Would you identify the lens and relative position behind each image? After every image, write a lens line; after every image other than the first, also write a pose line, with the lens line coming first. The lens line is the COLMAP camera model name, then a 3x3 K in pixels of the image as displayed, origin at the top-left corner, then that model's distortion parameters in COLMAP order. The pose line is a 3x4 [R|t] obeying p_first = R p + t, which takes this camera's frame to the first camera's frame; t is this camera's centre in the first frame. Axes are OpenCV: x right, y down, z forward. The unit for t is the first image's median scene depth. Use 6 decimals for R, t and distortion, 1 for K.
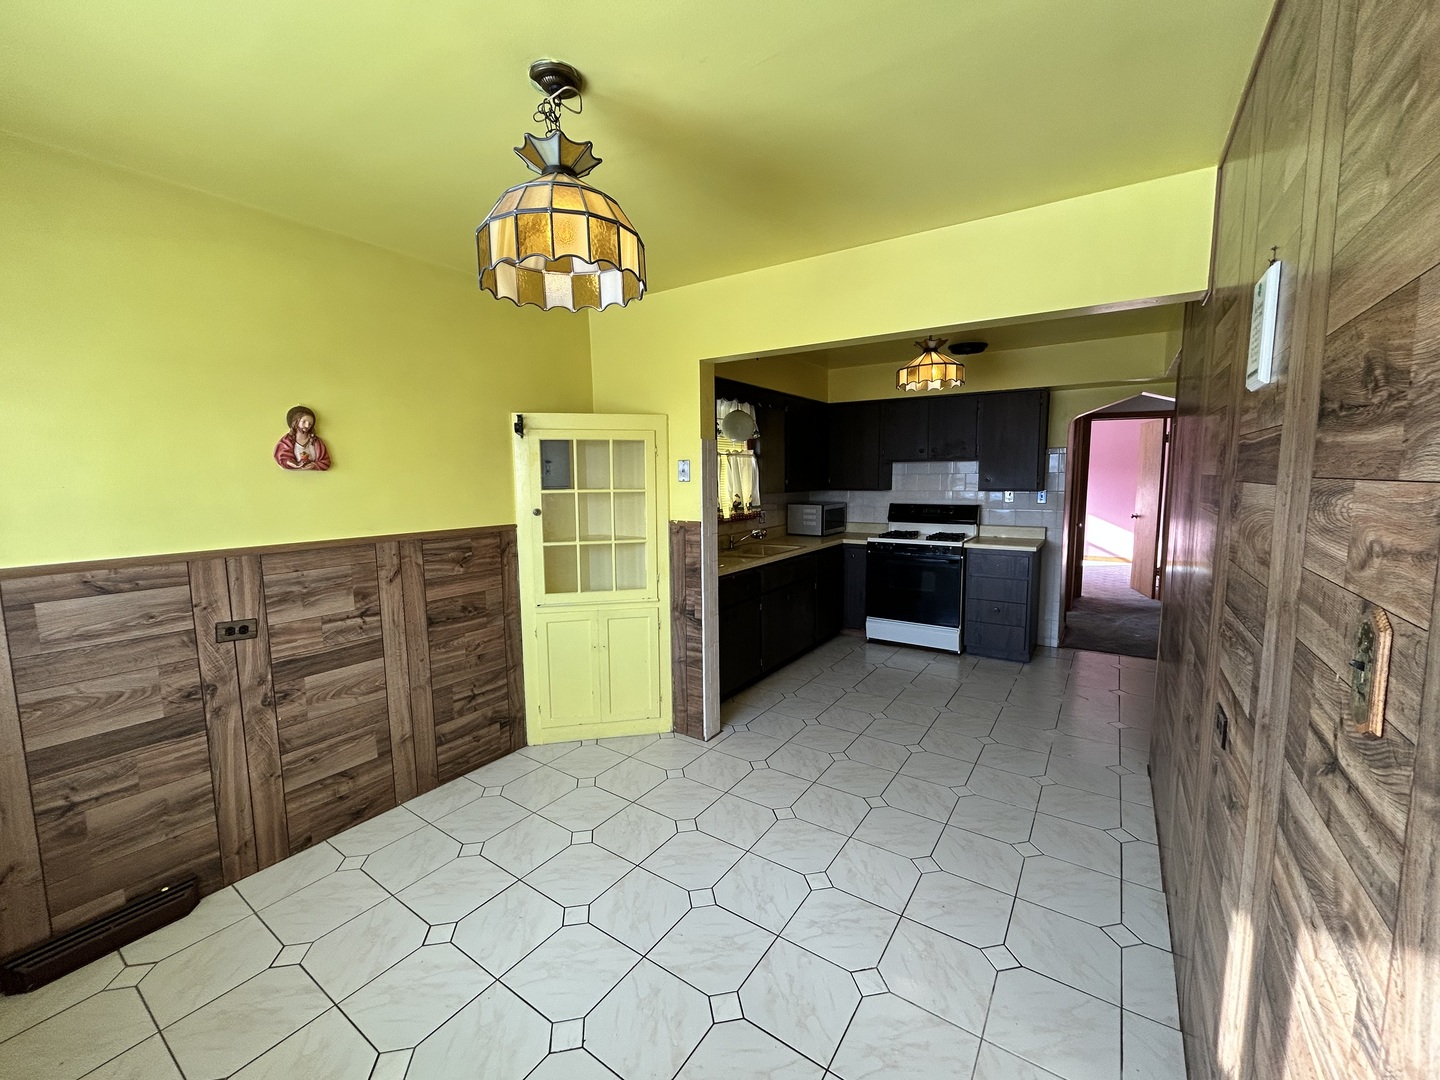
lens RADIAL K [[578.3, 0, 714.1], [0, 578.3, 537.5], [0, 0, 1]] dist [-0.000656, 0.000068]
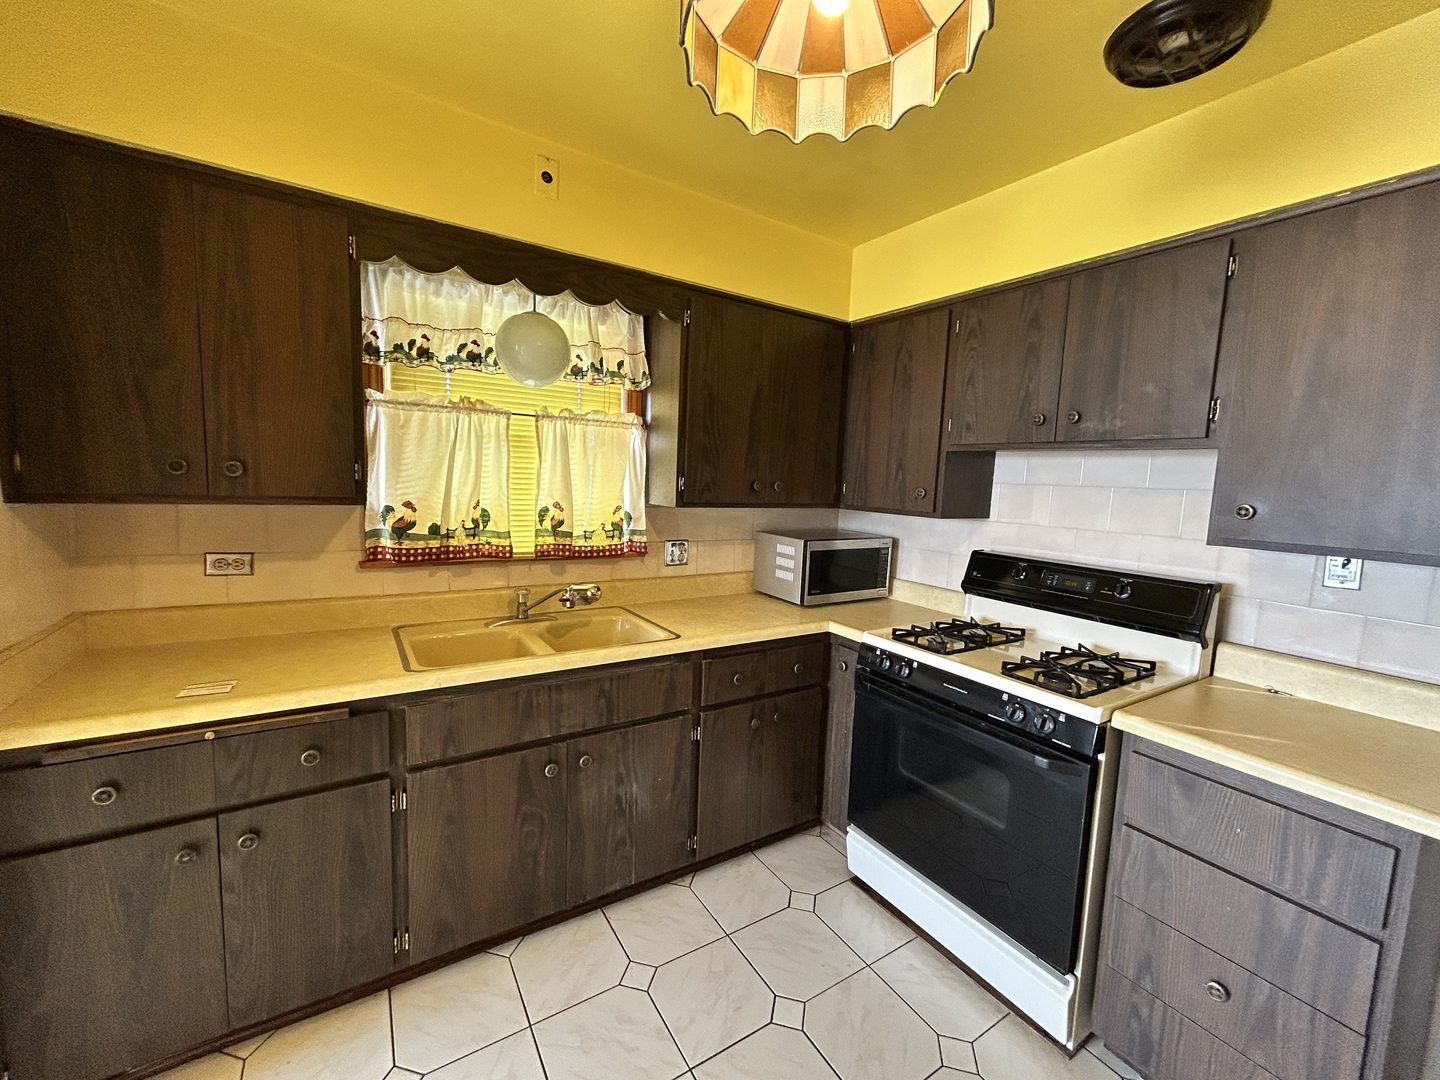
lens RADIAL K [[578.3, 0, 723.4], [0, 578.3, 541.4], [0, 0, 1]] dist [-0.000656, 0.000068]
pose [[0.917536, 0.092188, -0.386819, 0.326080], [-0.091403, 0.995604, 0.020468, -0.062116], [0.387005, 0.016576, 0.921928, 0.589772]]
